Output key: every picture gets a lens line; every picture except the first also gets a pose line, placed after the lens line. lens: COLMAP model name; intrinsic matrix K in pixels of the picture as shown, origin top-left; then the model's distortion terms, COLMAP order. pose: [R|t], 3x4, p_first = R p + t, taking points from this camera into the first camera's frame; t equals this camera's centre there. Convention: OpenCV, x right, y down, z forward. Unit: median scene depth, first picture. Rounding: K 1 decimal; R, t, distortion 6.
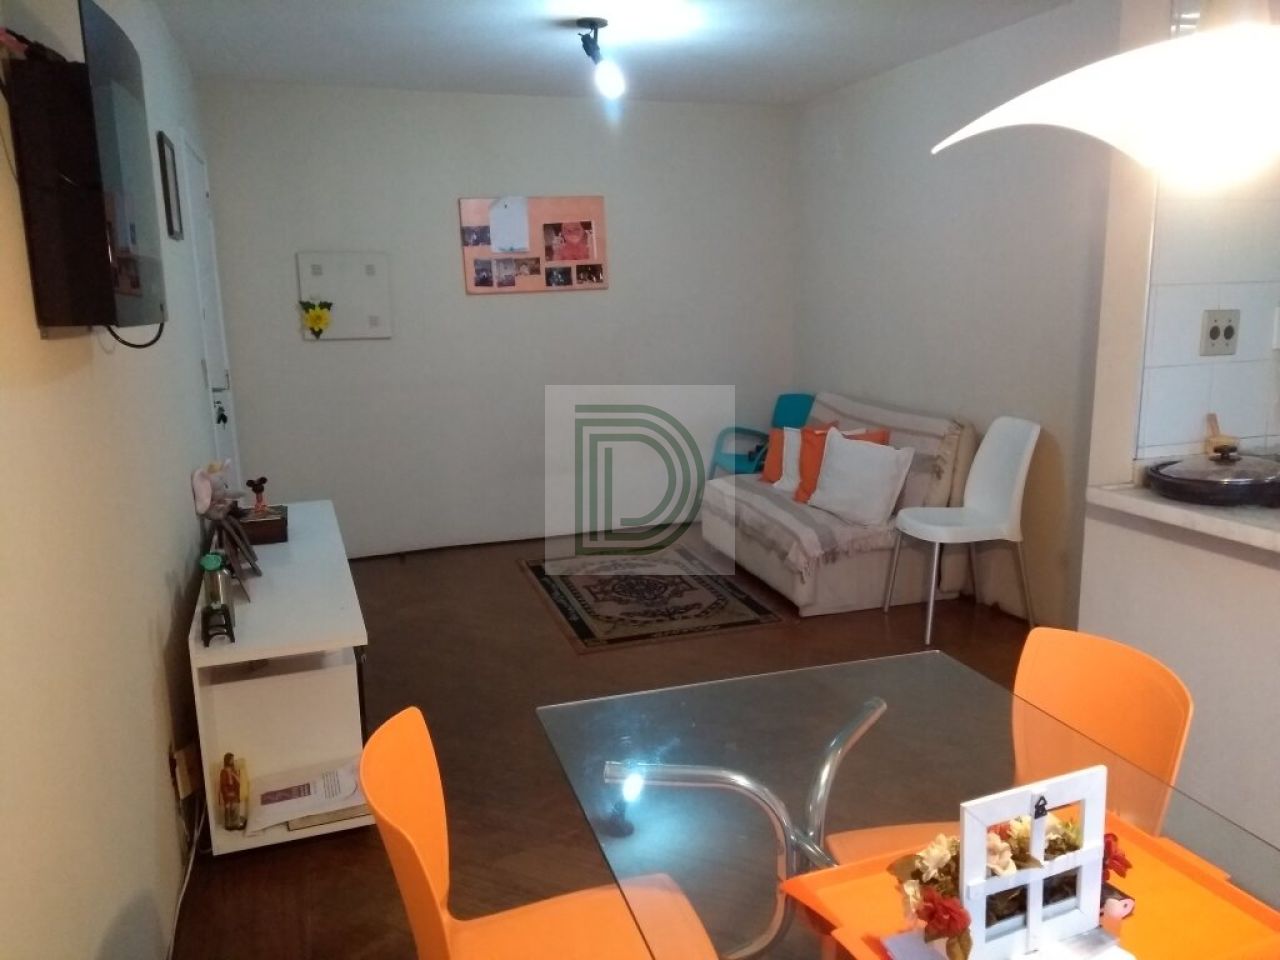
lens RADIAL K [[985.3, 0, 638.8], [0, 985.3, 484.6], [0, 0, 1]] dist [0.089747, -0.114333]
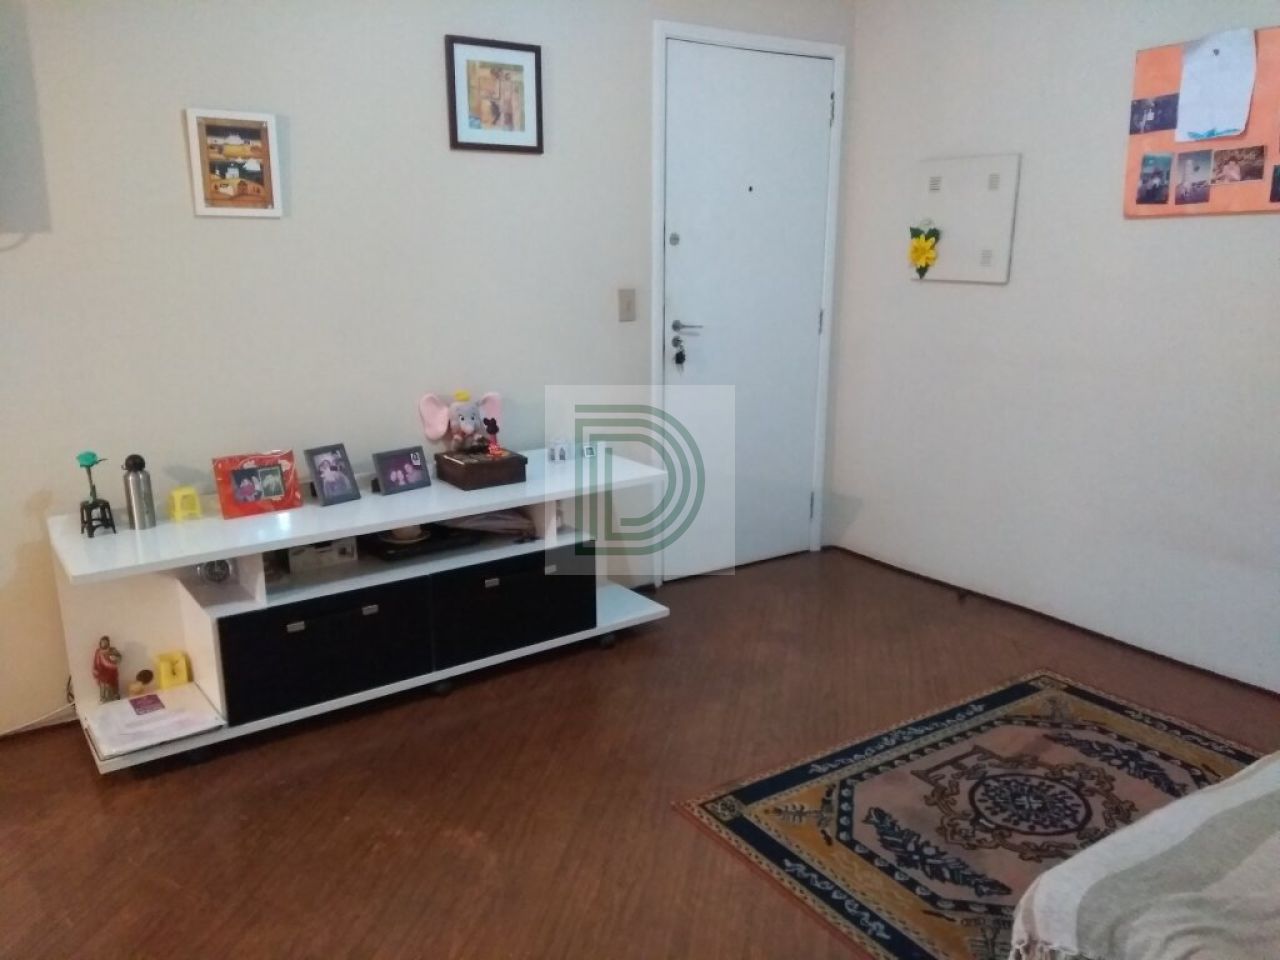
lens RADIAL K [[985.3, 0, 638.8], [0, 985.3, 484.6], [0, 0, 1]] dist [0.089747, -0.114333]
pose [[0.274440, 0.255247, -0.927109, 0.344732], [-0.192336, 0.959216, 0.207152, -0.109112], [0.942173, 0.121465, 0.312340, 0.569007]]
